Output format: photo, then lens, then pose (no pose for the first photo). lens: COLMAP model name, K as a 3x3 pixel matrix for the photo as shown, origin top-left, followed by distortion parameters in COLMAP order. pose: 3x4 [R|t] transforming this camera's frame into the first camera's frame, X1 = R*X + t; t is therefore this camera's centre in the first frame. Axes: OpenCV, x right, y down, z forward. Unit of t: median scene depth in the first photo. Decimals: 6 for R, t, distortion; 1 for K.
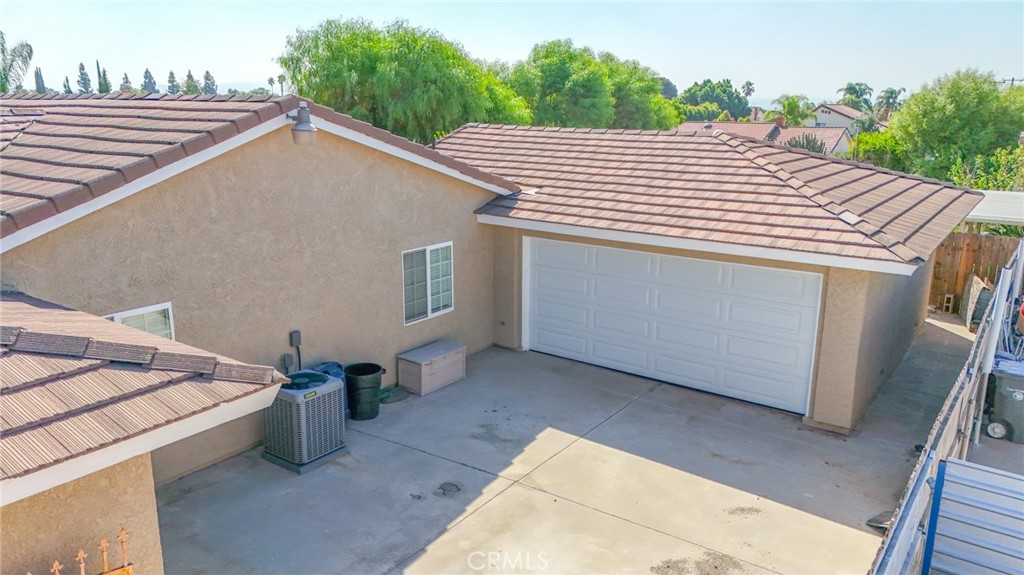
lens RADIAL K [[751.4, 0, 514.4], [0, 751.4, 289.0], [0, 0, 1]] dist [0.069690, -0.054549]
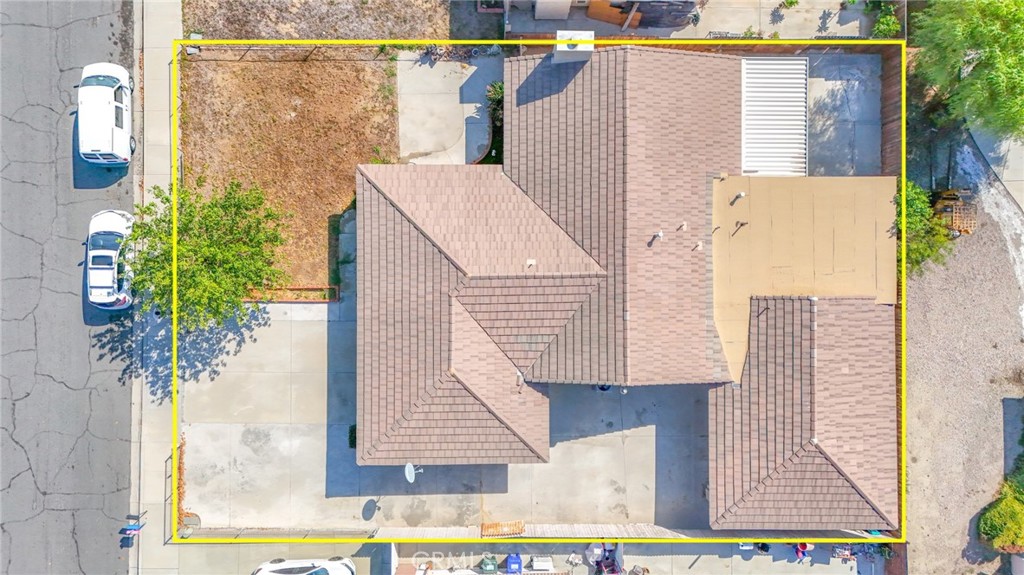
lens RADIAL K [[751.4, 0, 509.1], [0, 751.4, 297.1], [0, 0, 1]] dist [0.069690, -0.054549]
pose [[0.570281, 0.821445, -0.002794, -0.881571], [-0.201567, 0.143232, 0.968945, -3.392820], [0.796335, -0.552008, 0.247259, -0.048474]]
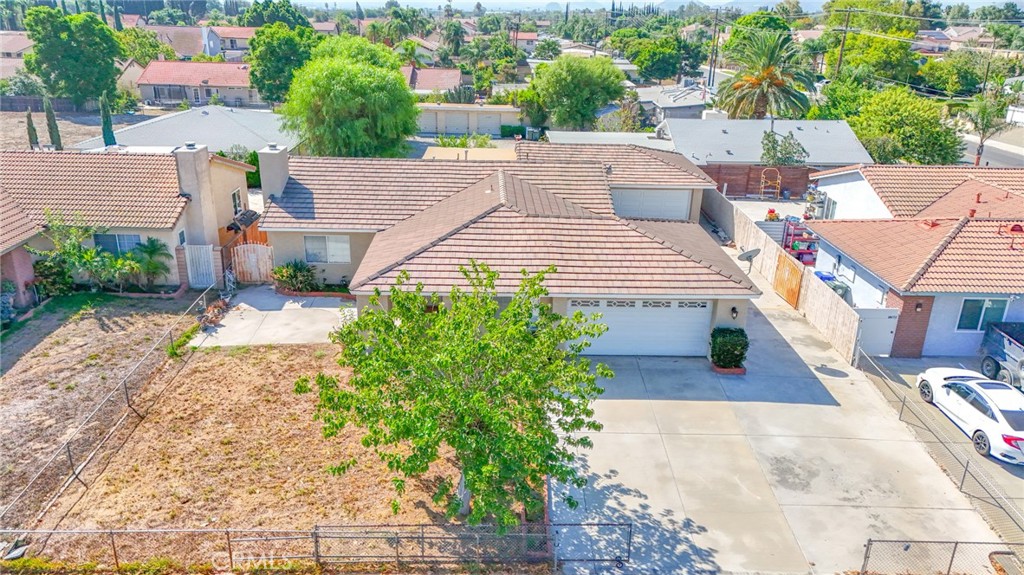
lens RADIAL K [[751.4, 0, 514.2], [0, 751.4, 286.1], [0, 0, 1]] dist [0.069690, -0.054549]
pose [[0.809660, -0.203424, 0.550517, -2.713965], [0.119488, 0.975499, 0.184727, -0.379050], [-0.574607, -0.083786, 0.814129, -1.752260]]
